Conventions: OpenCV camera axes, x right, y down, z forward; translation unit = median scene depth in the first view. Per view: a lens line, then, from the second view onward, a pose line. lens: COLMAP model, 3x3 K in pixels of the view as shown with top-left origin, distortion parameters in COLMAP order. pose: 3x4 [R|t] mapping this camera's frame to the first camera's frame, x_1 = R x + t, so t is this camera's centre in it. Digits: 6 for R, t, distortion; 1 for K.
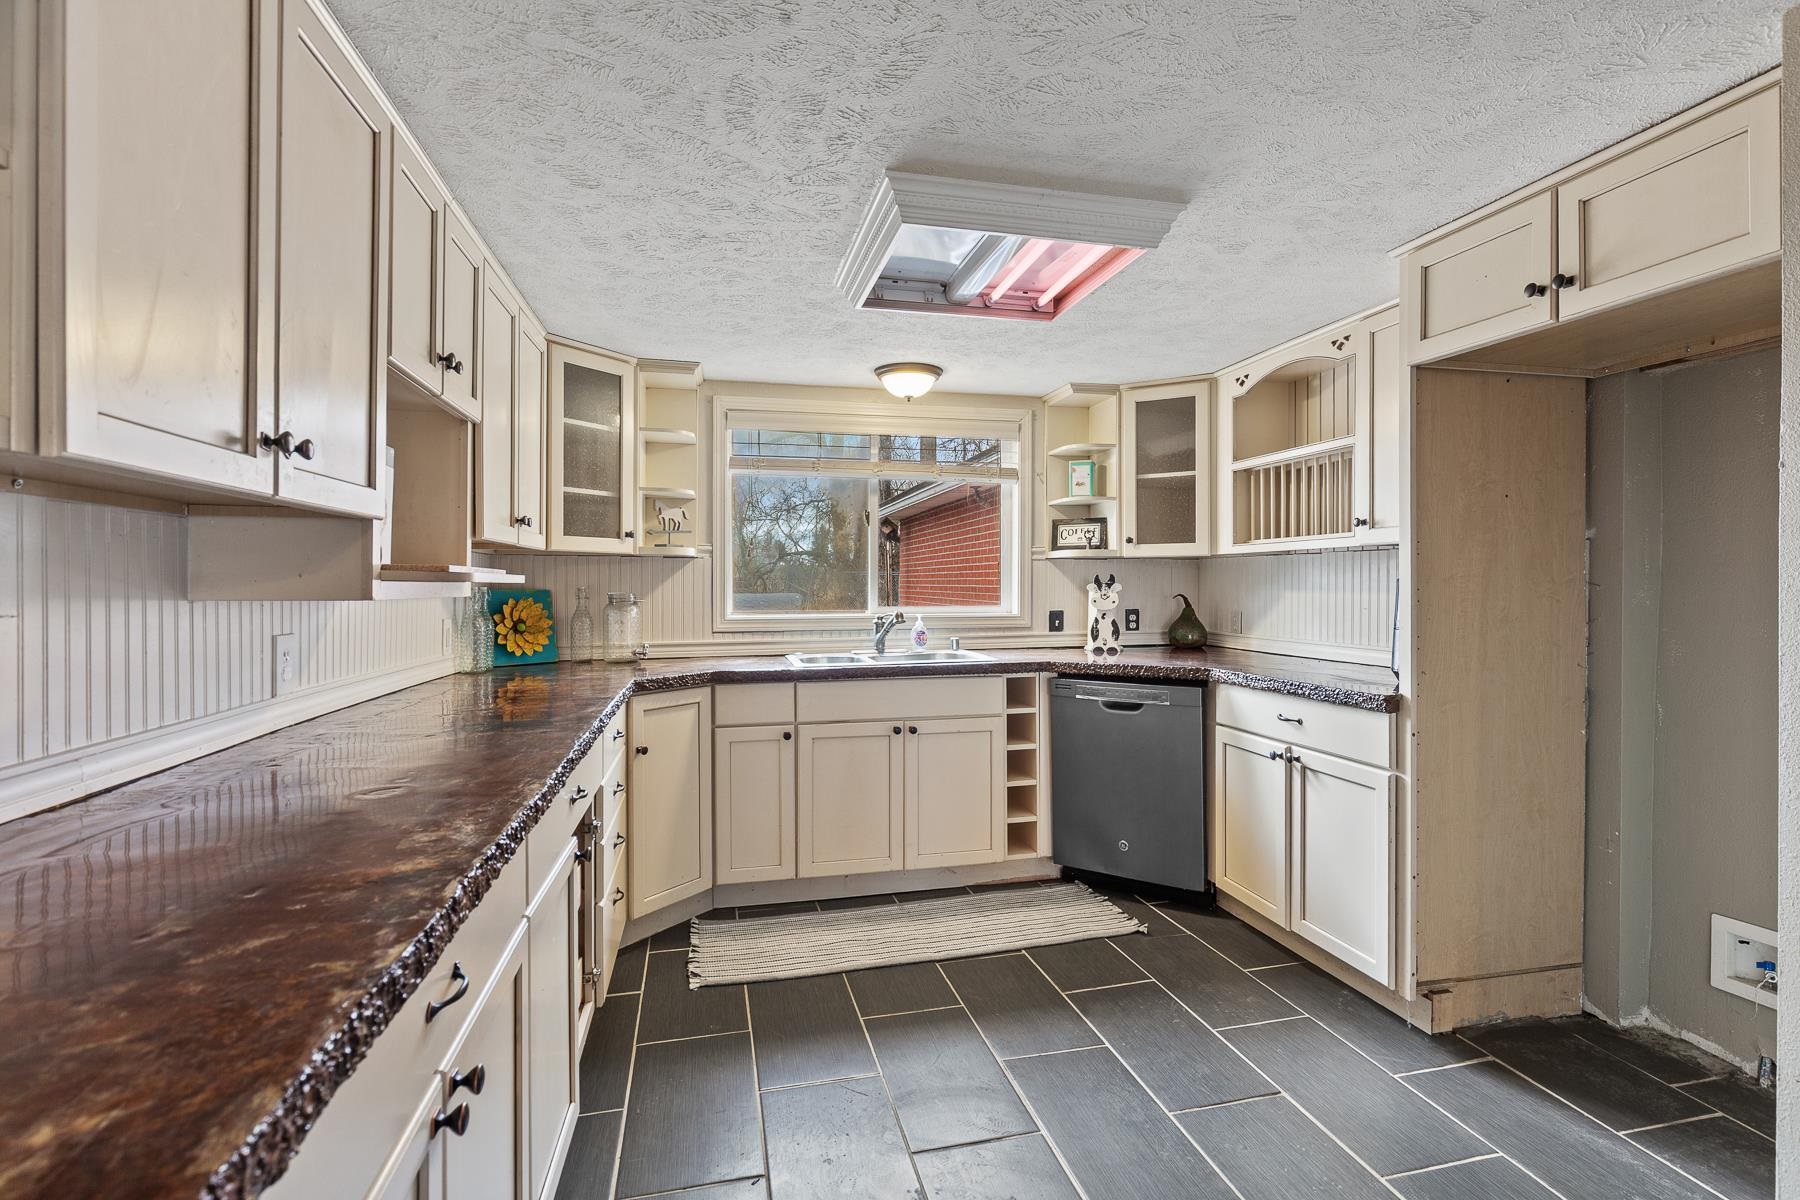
lens RADIAL K [[852.7, 0, 906.6], [0, 852.7, 581.8], [0, 0, 1]] dist [-0.000662, -0.000297]
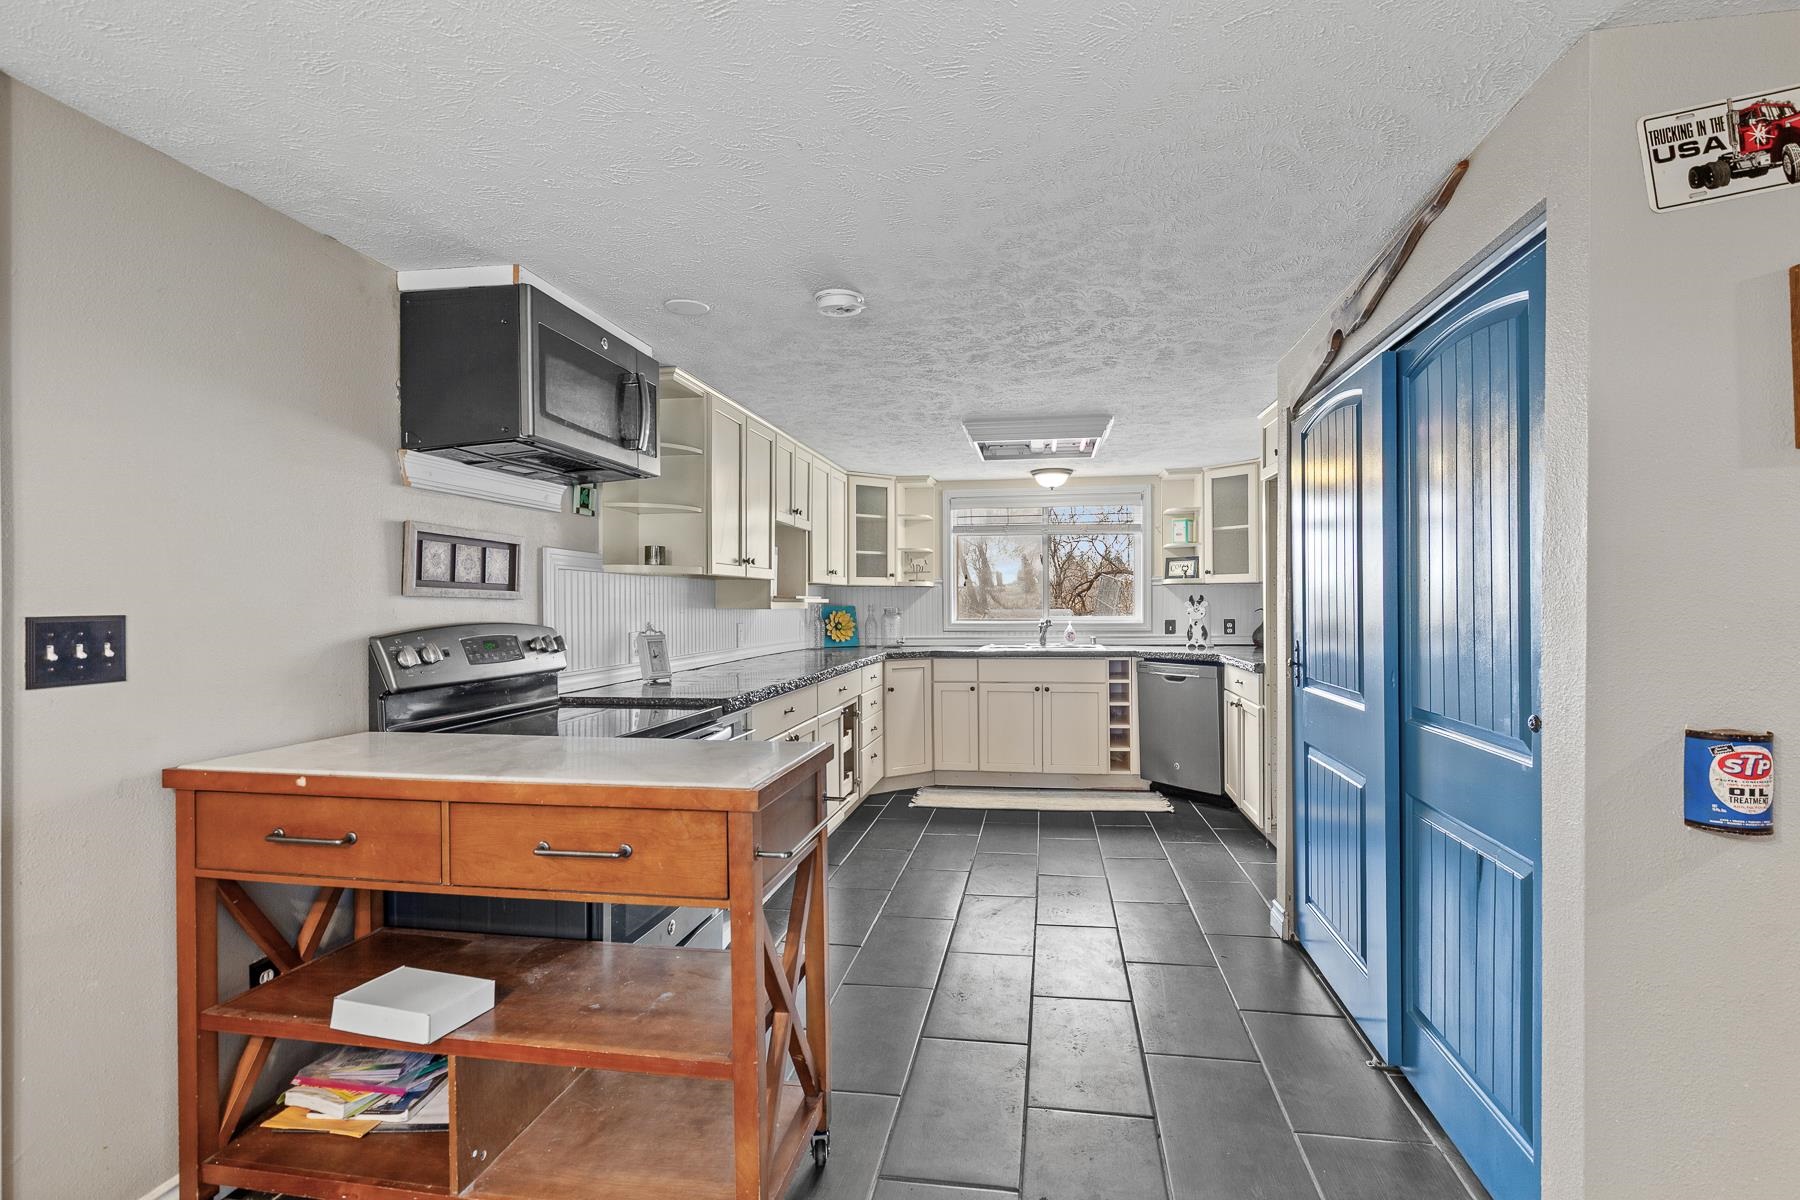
lens RADIAL K [[852.7, 0, 899.4], [0, 852.7, 601.7], [0, 0, 1]] dist [-0.000662, -0.000297]
pose [[0.919512, -0.003350, -0.393047, 0.382761], [0.004558, 0.999987, 0.002140, -0.002765], [0.393035, -0.003759, 0.919516, -0.625977]]
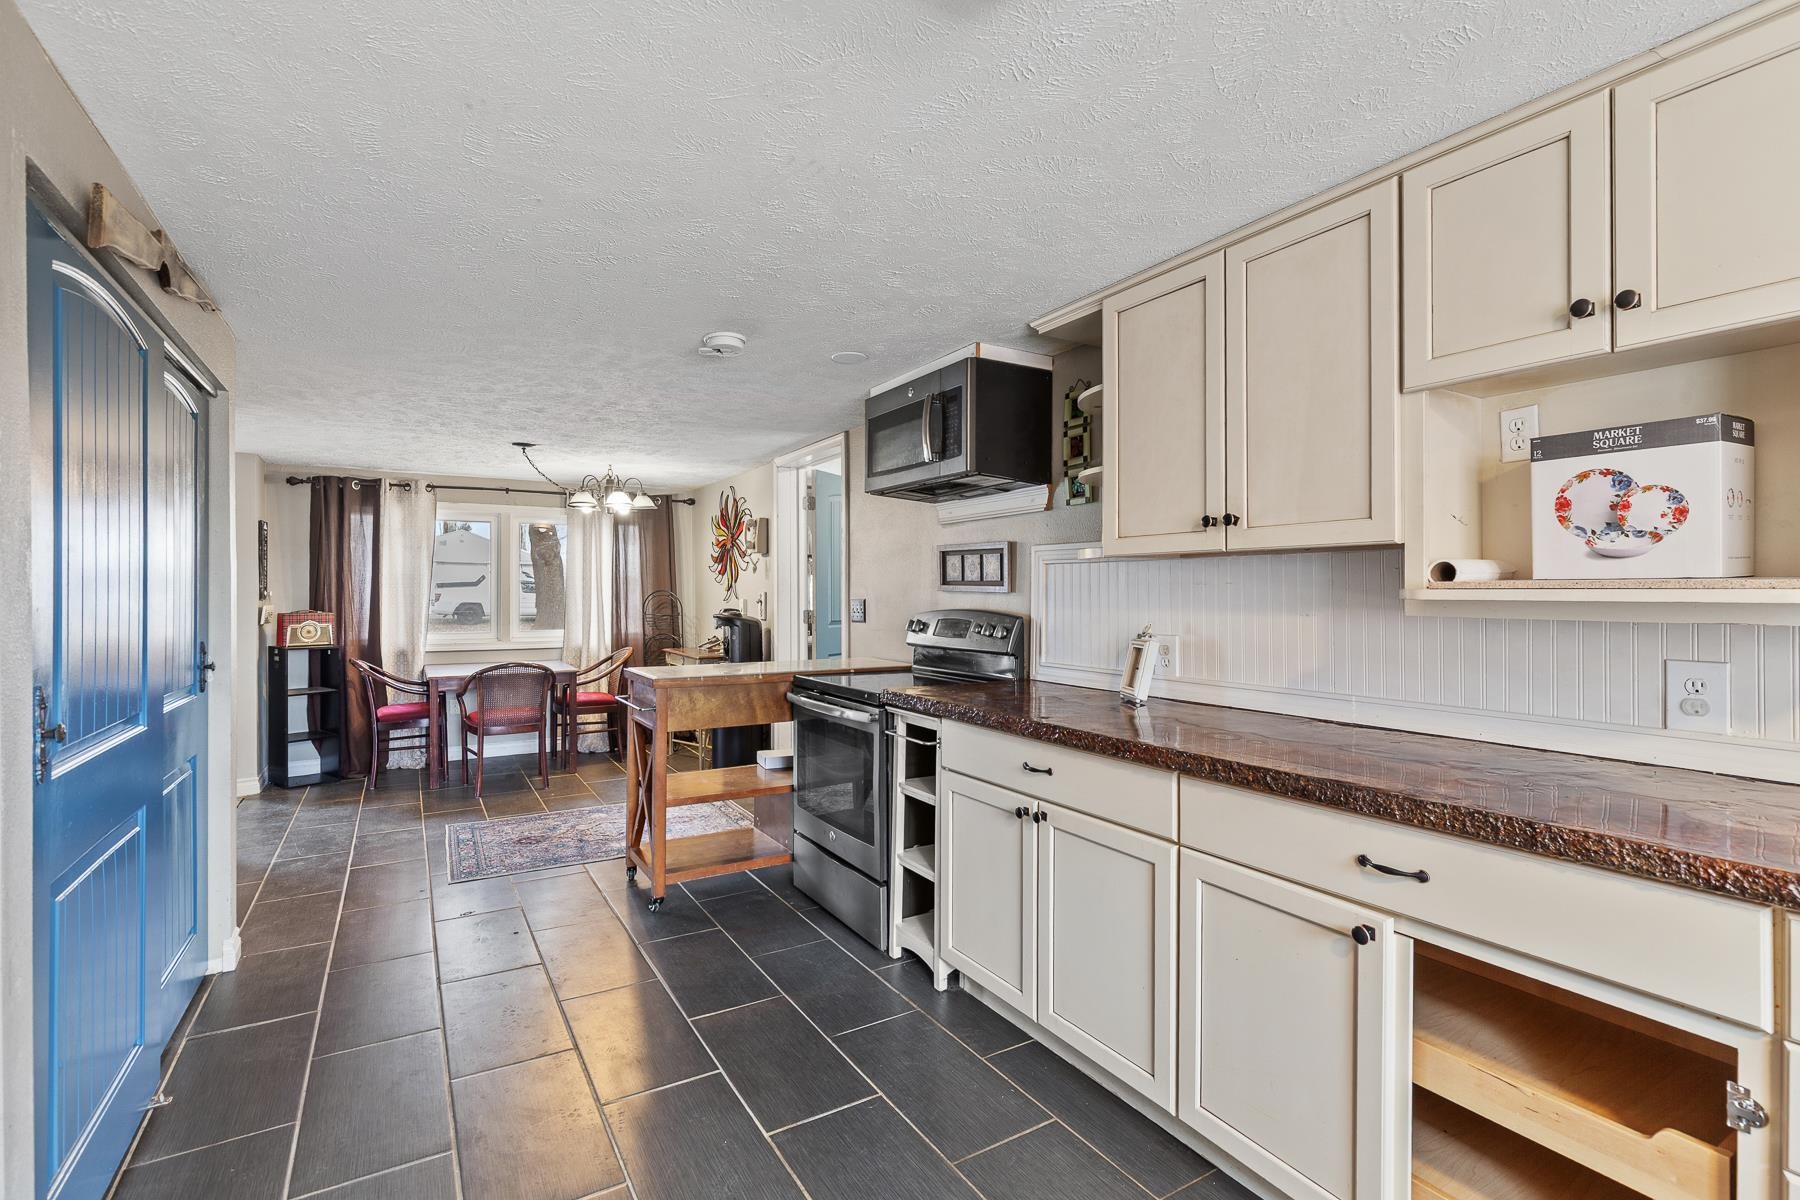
lens RADIAL K [[808.9, 0, 894.4], [0, 808.9, 596.7], [0, 0, 1]] dist [0.003496, -0.000684]
pose [[-0.948512, 0.000696, -0.316740, 0.152544], [0.000000, 0.999998, 0.002197, -0.002542], [0.316741, 0.002084, -0.948510, 0.822742]]
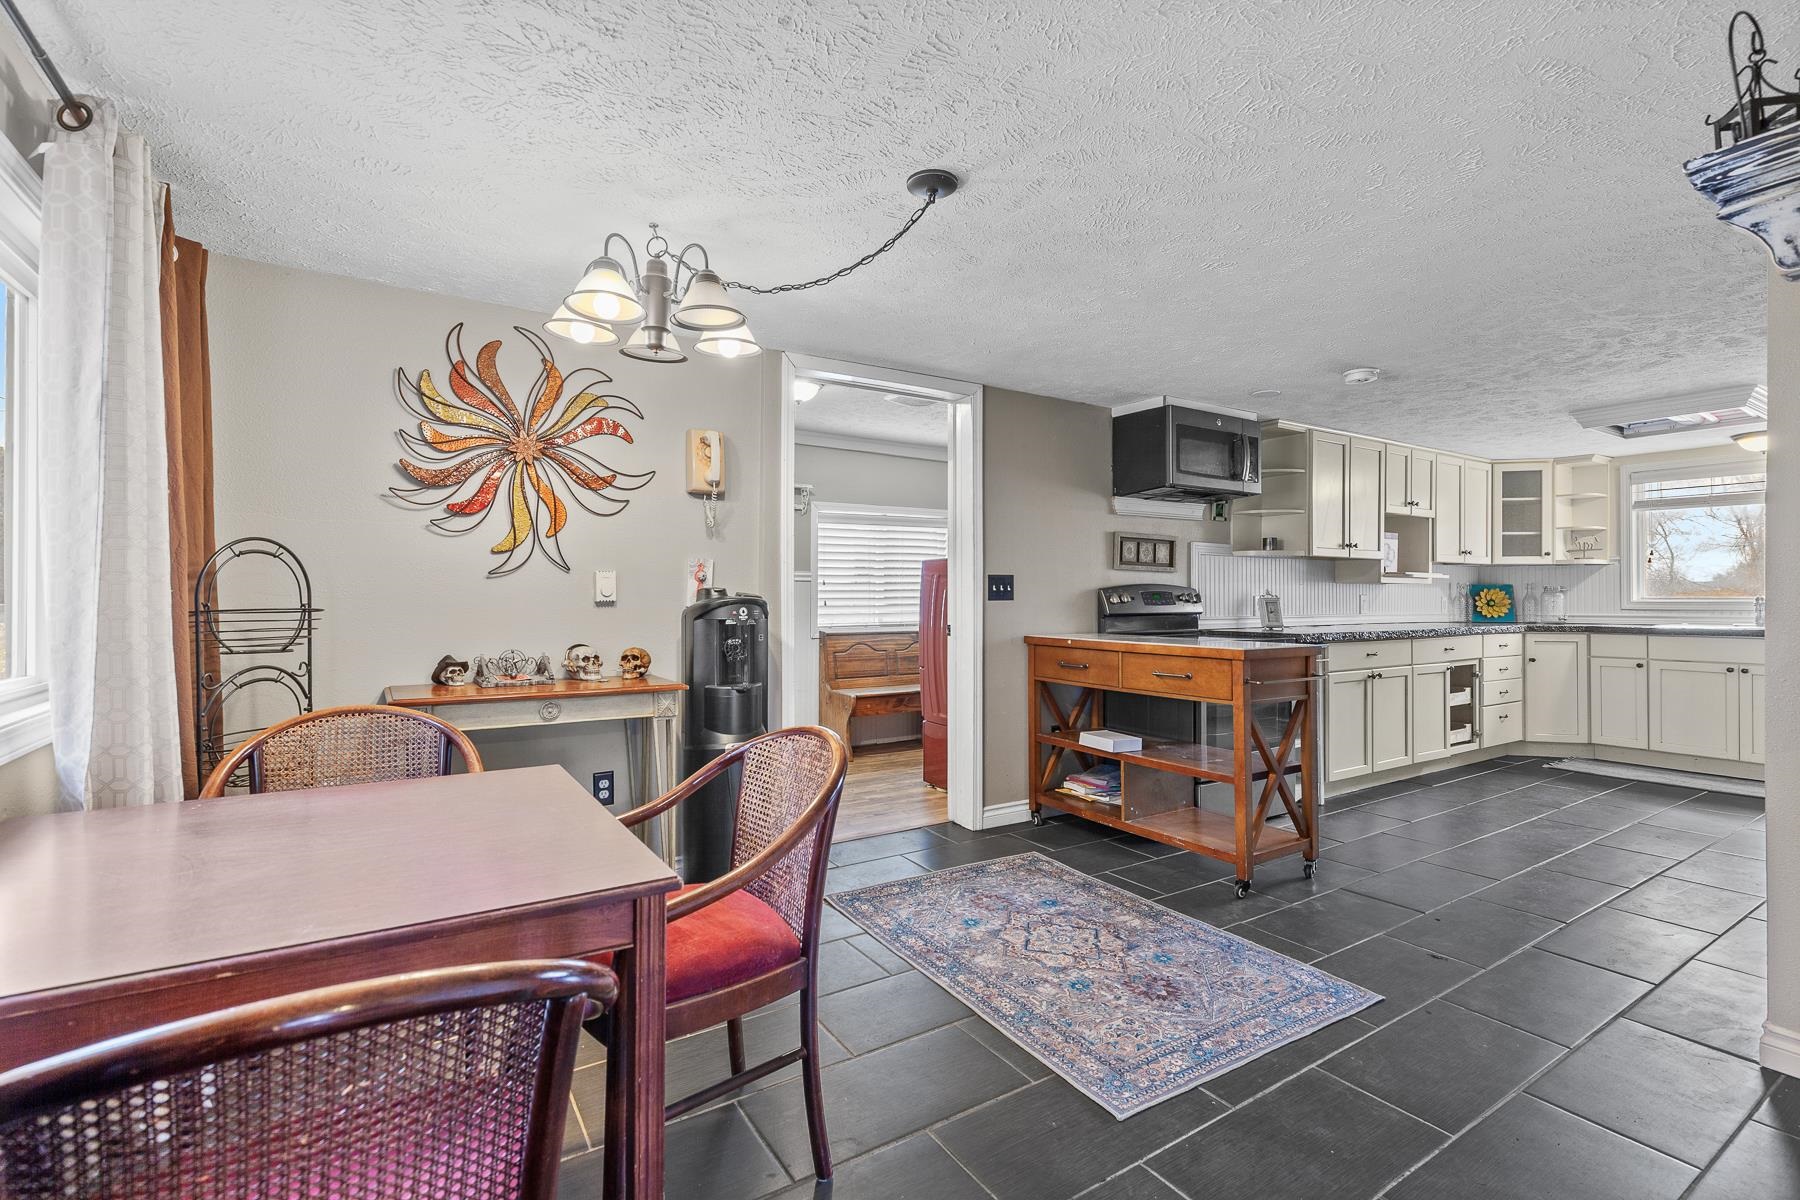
lens RADIAL K [[808.9, 0, 903.4], [0, 808.9, 593.2], [0, 0, 1]] dist [0.003496, -0.000684]
pose [[0.335925, -0.001662, -0.941887, 0.848461], [0.001041, 0.999998, -0.001394, 0.031409], [0.941888, -0.000513, 0.335926, -0.902023]]
